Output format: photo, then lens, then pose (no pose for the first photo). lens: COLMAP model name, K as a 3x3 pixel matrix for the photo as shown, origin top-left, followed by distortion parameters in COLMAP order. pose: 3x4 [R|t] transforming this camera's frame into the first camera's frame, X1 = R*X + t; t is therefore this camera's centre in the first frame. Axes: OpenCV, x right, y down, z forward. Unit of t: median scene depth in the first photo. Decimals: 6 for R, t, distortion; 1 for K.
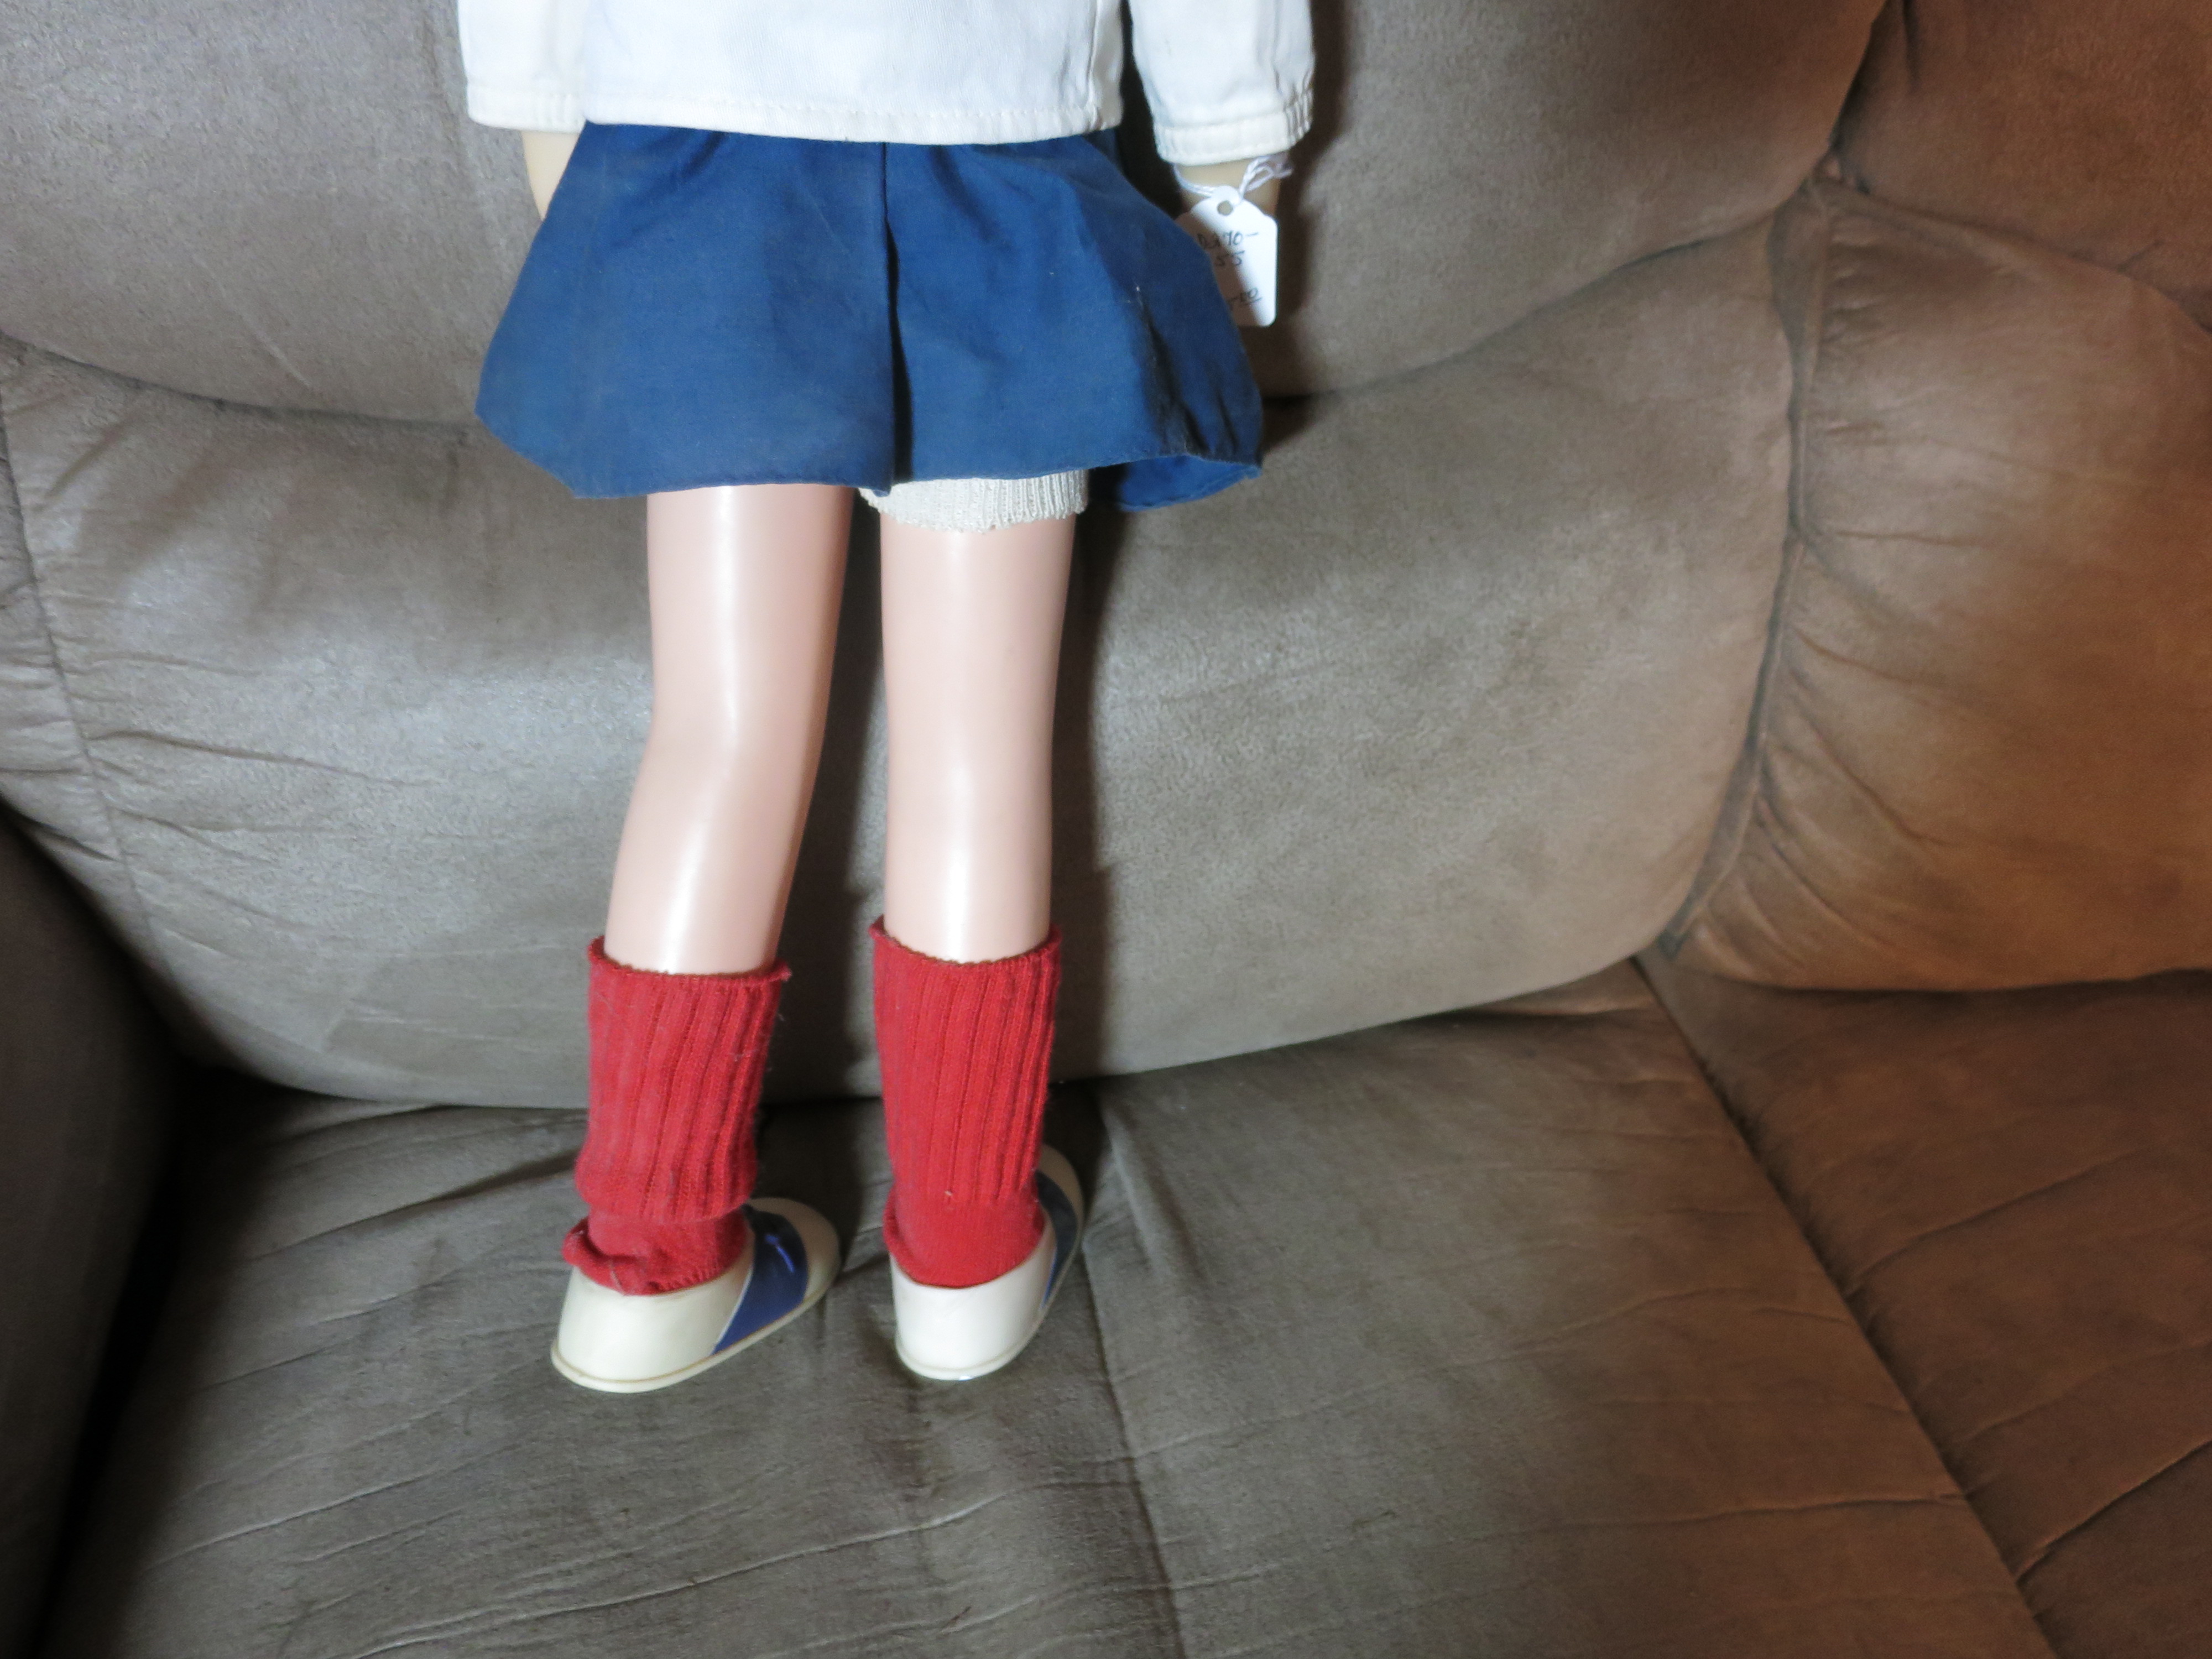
lens RADIAL K [[1652.9, 0, 1142.6], [0, 1652.9, 863.6], [0, 0, 1]] dist [-0.051993, -0.008859]
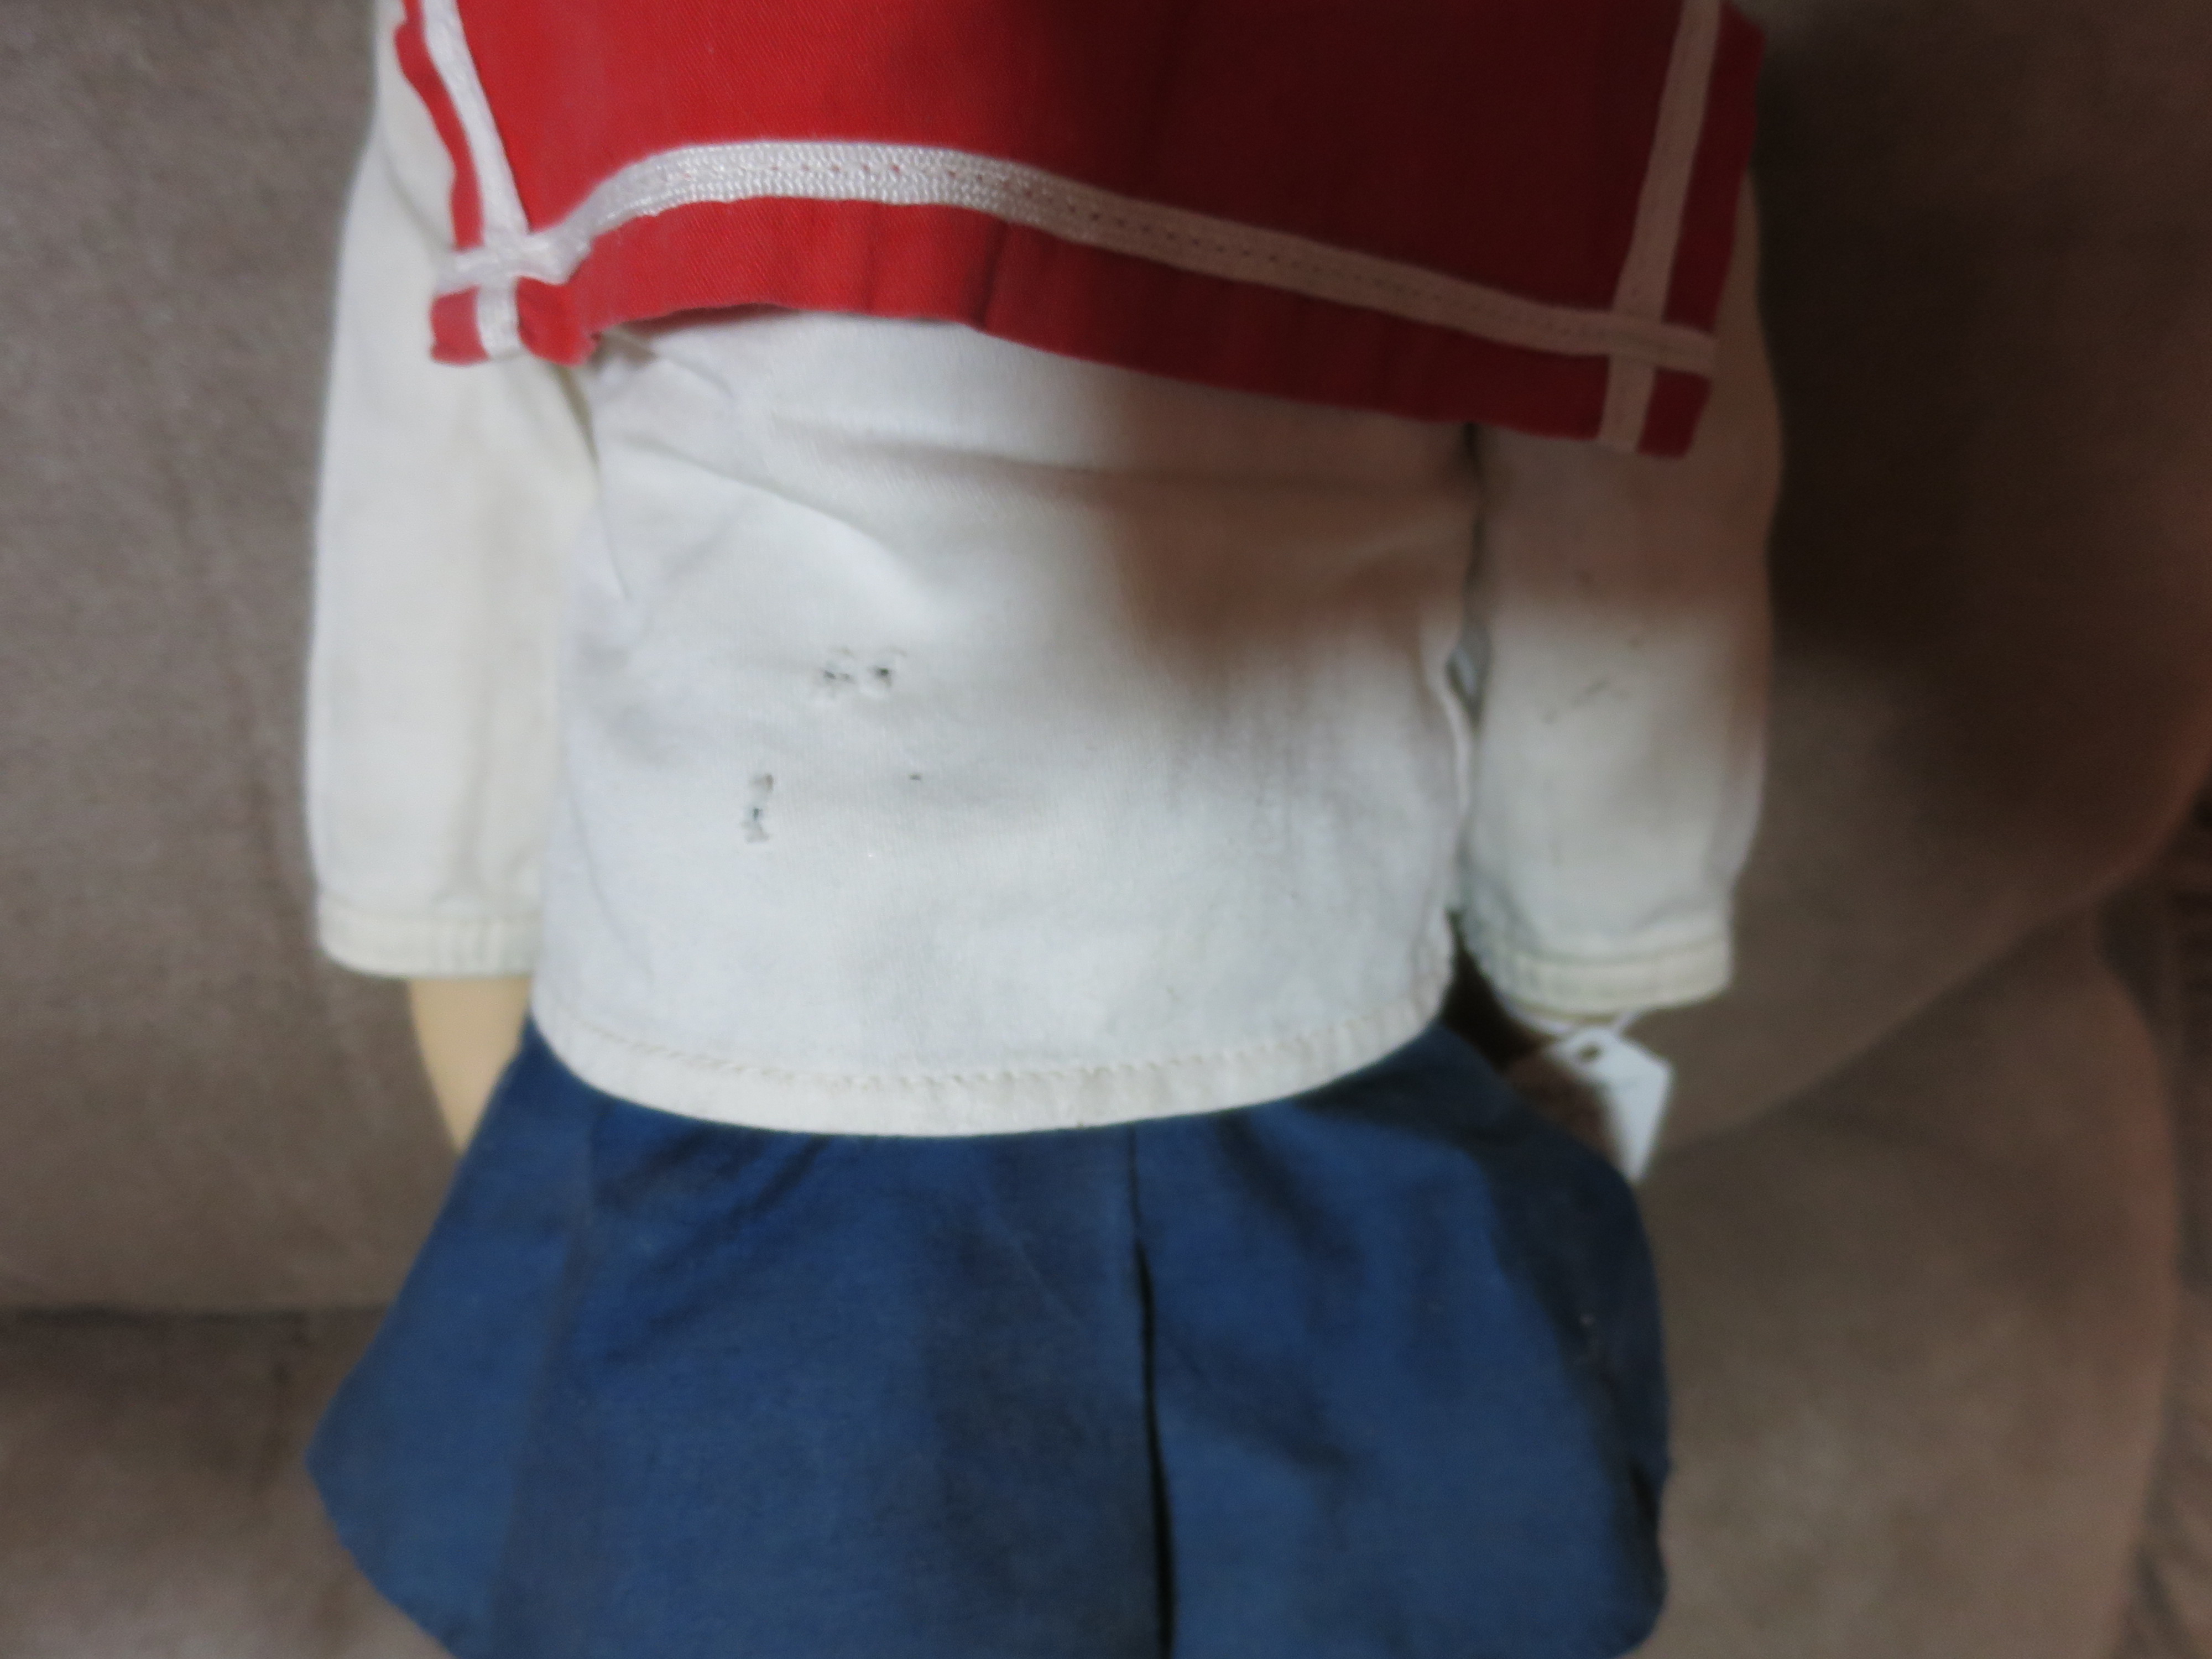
lens RADIAL K [[1652.9, 0, 1116.1], [0, 1652.9, 835.9], [0, 0, 1]] dist [-0.051993, -0.008859]
pose [[0.996688, -0.031591, 0.074928, -0.151030], [0.049619, 0.966291, -0.252626, -0.293493], [-0.064421, 0.255507, 0.964658, 0.349626]]
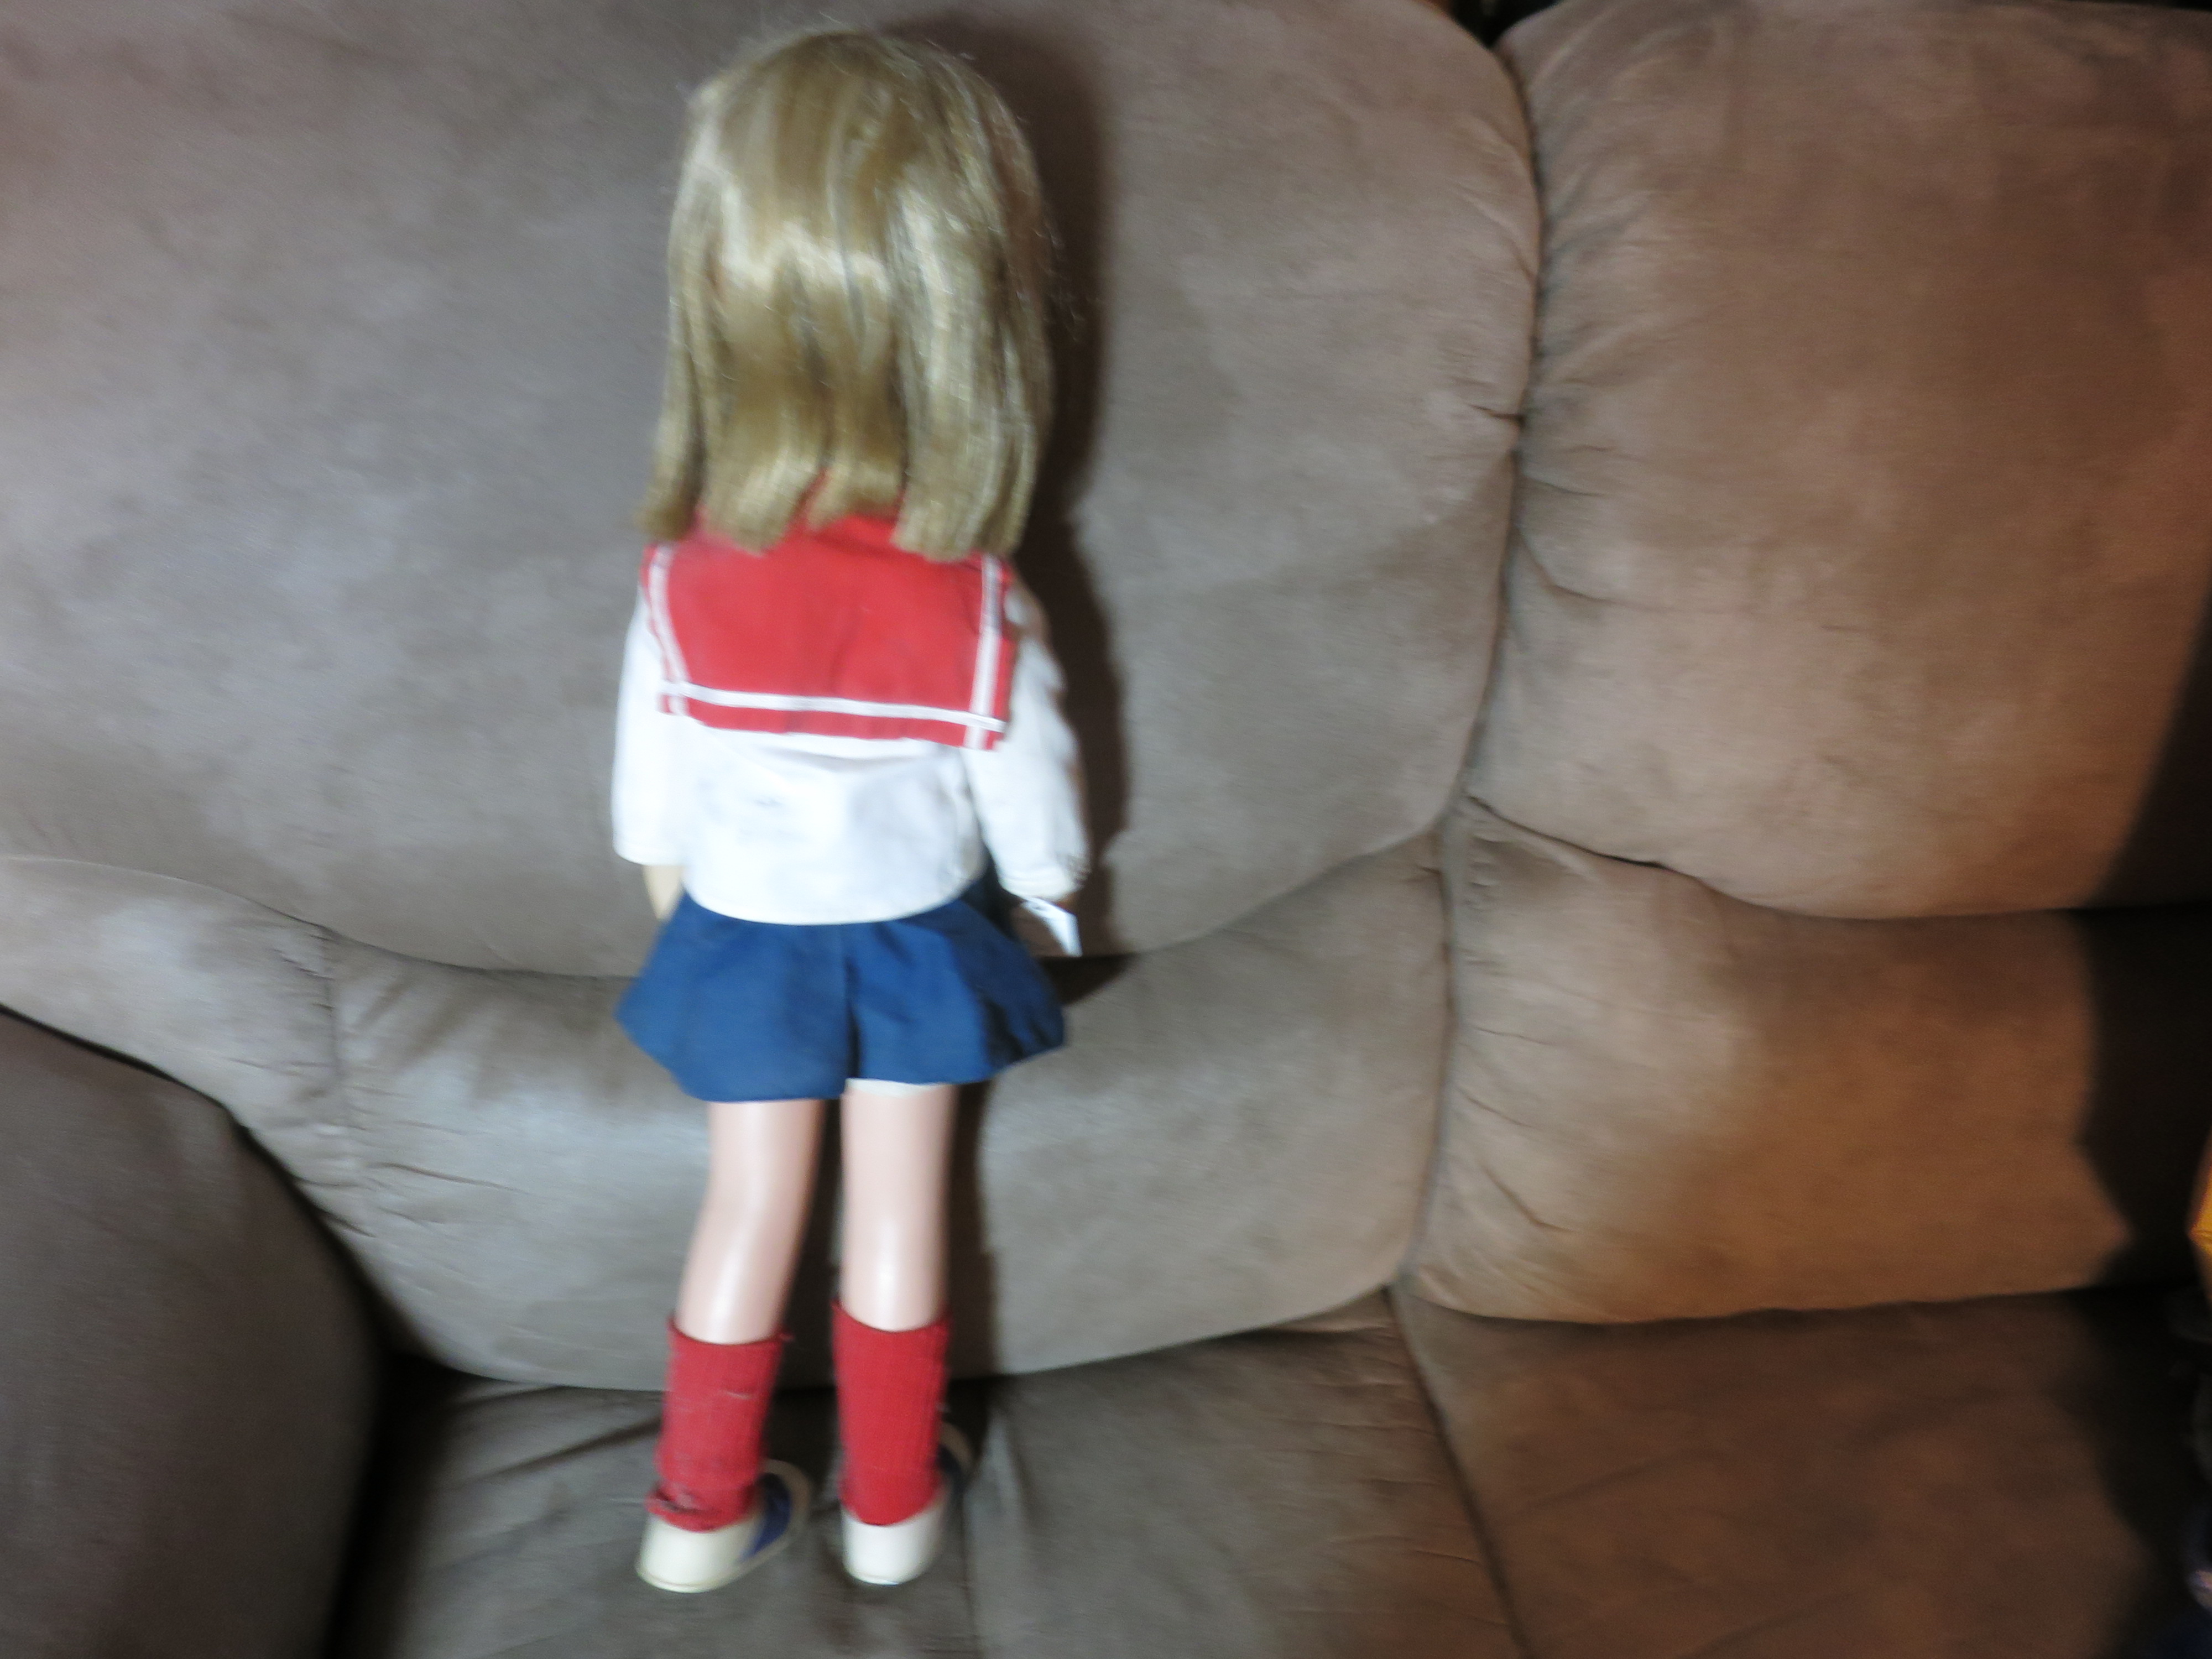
lens RADIAL K [[1652.9, 0, 1079.1], [0, 1652.9, 862.4], [0, 0, 1]] dist [-0.051993, -0.008859]
pose [[0.999027, 0.012750, -0.042222, 0.146328], [-0.017277, 0.993928, -0.108664, -0.225942], [0.040580, 0.109288, 0.993181, -0.687801]]
